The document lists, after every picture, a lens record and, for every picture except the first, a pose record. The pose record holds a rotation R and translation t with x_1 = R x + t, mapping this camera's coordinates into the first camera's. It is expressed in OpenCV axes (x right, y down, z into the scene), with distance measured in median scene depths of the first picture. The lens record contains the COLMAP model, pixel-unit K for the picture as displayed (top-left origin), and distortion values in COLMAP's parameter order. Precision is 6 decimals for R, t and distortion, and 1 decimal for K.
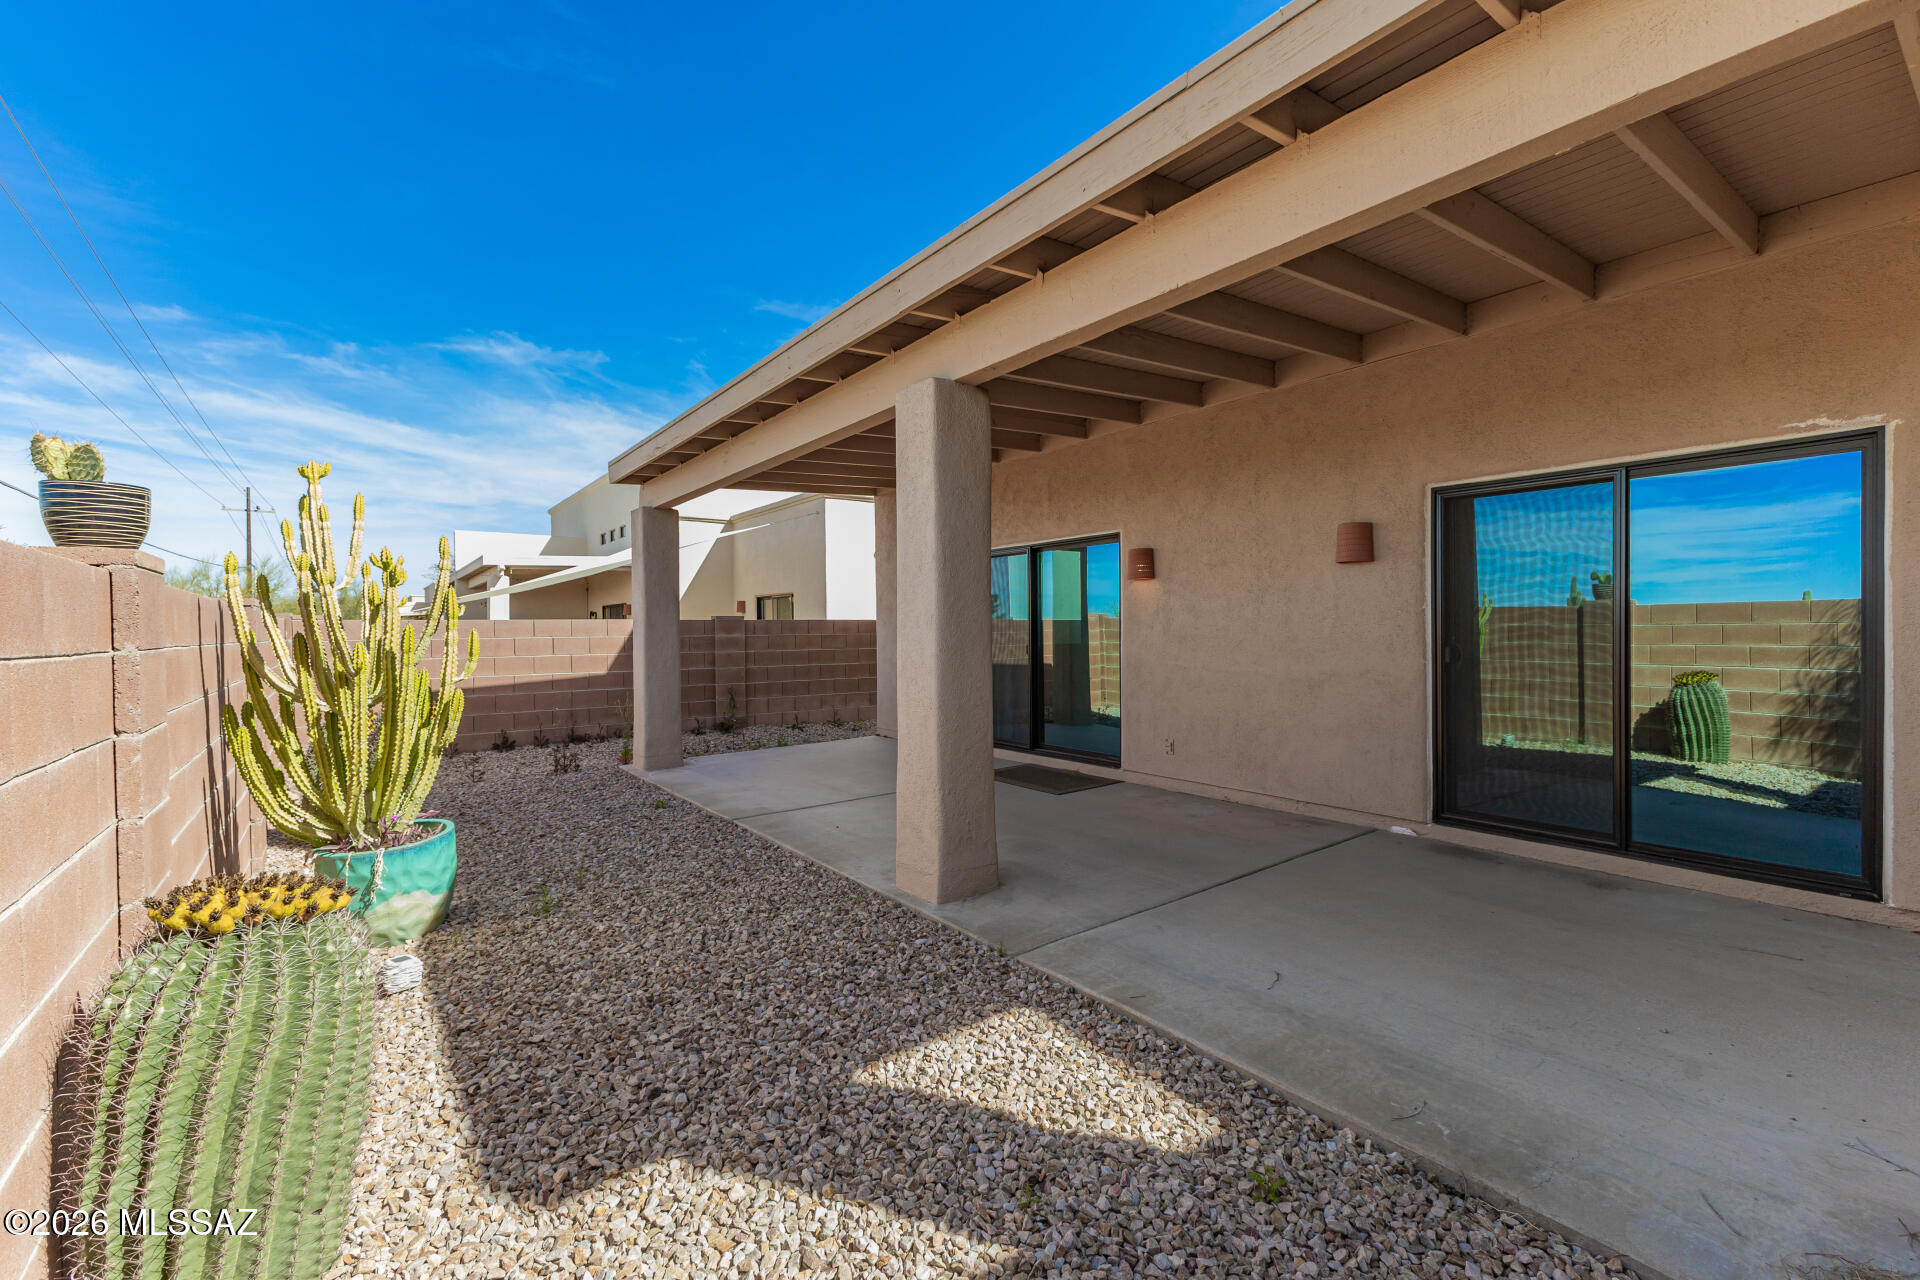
lens RADIAL K [[824.3, 0, 955.9], [0, 824.3, 638.2], [0, 0, 1]] dist [-0.000501, -0.000061]
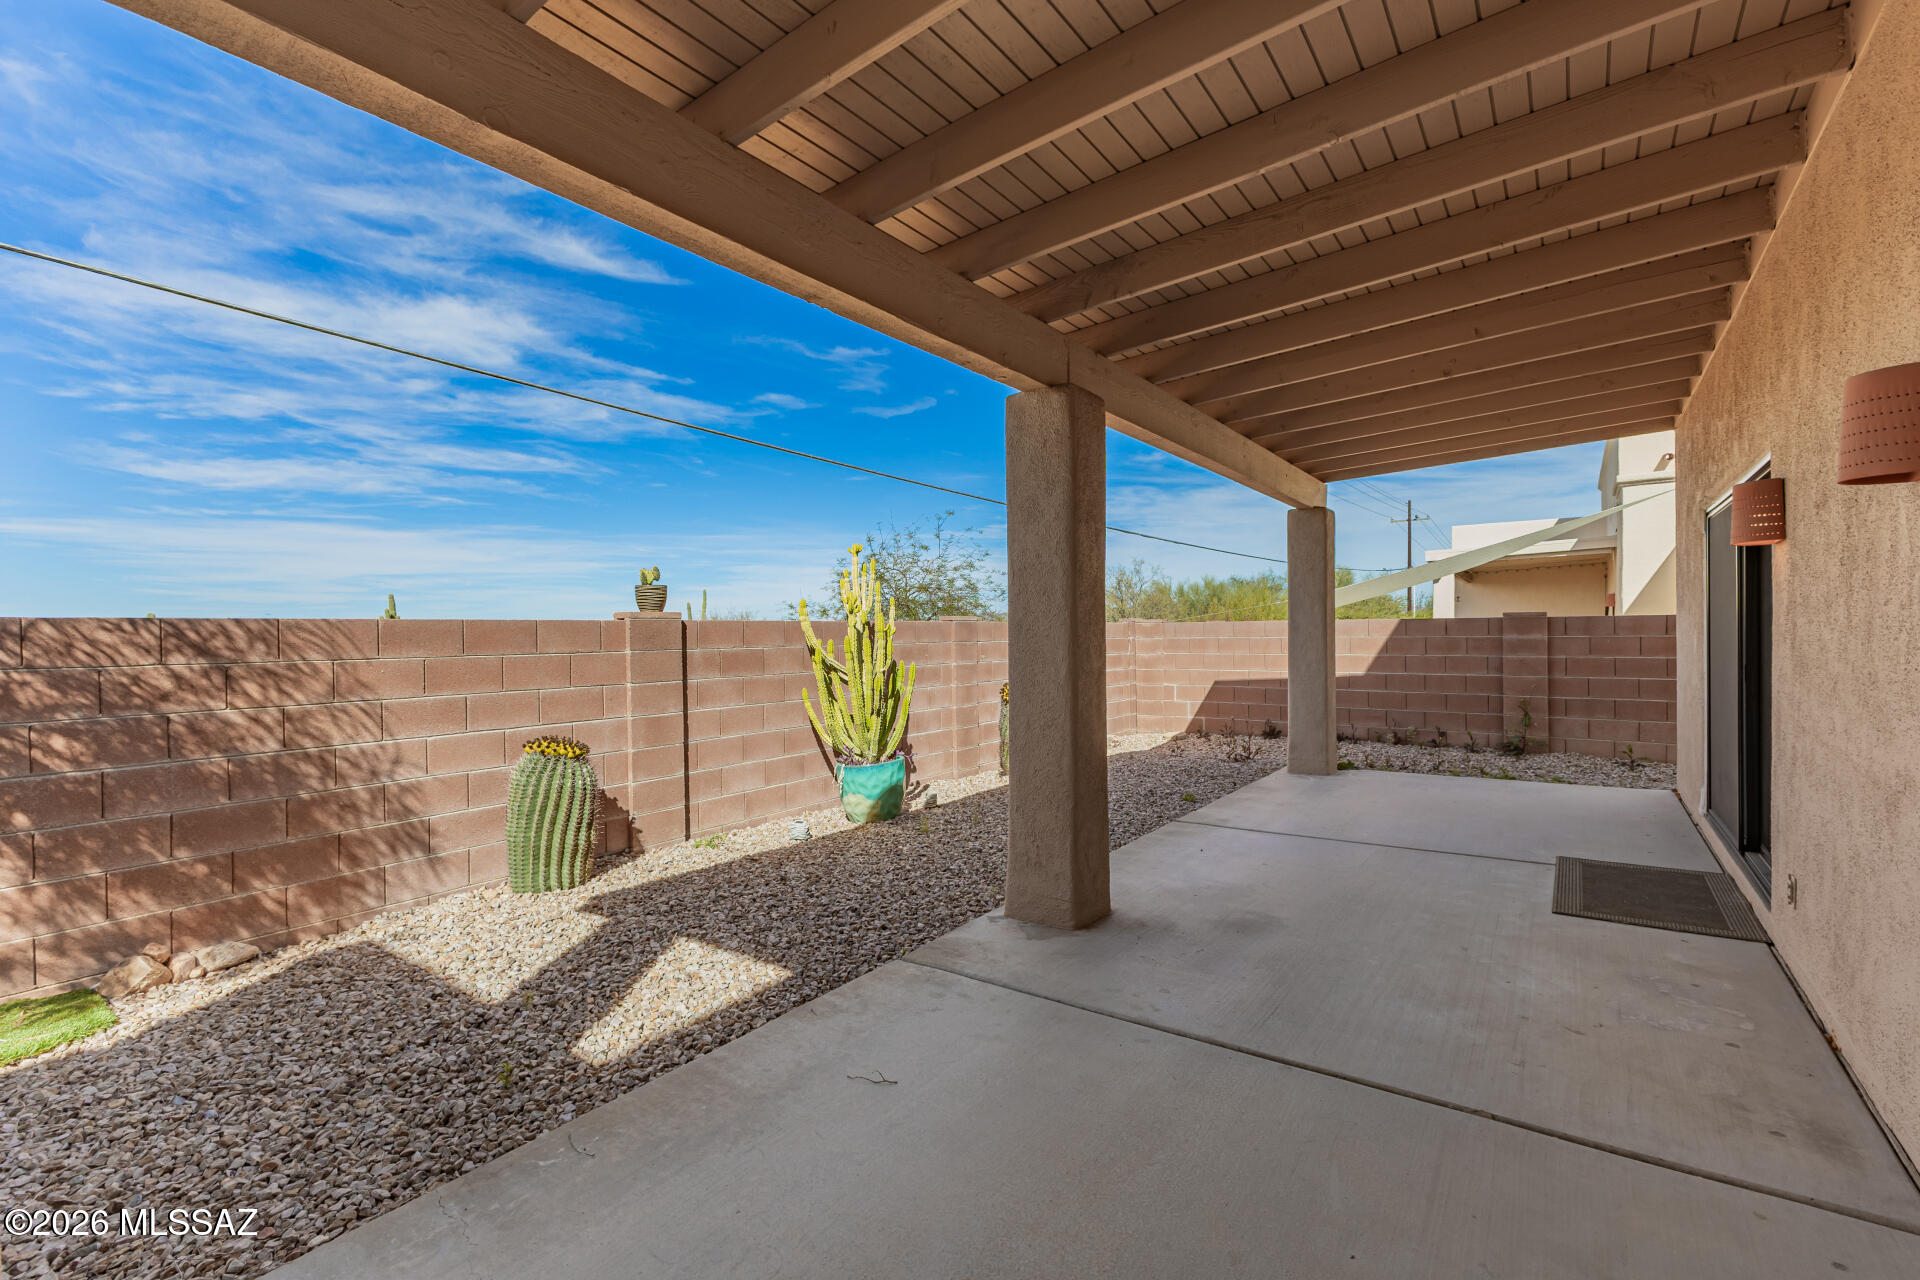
lens RADIAL K [[824.3, 0, 955.9], [0, 824.3, 638.2], [0, 0, 1]] dist [-0.000501, -0.000061]
pose [[0.287858, 0.008776, -0.957633, 0.589693], [-0.001056, 0.999960, 0.008846, -0.013335], [0.957672, -0.001535, 0.287856, 0.422965]]
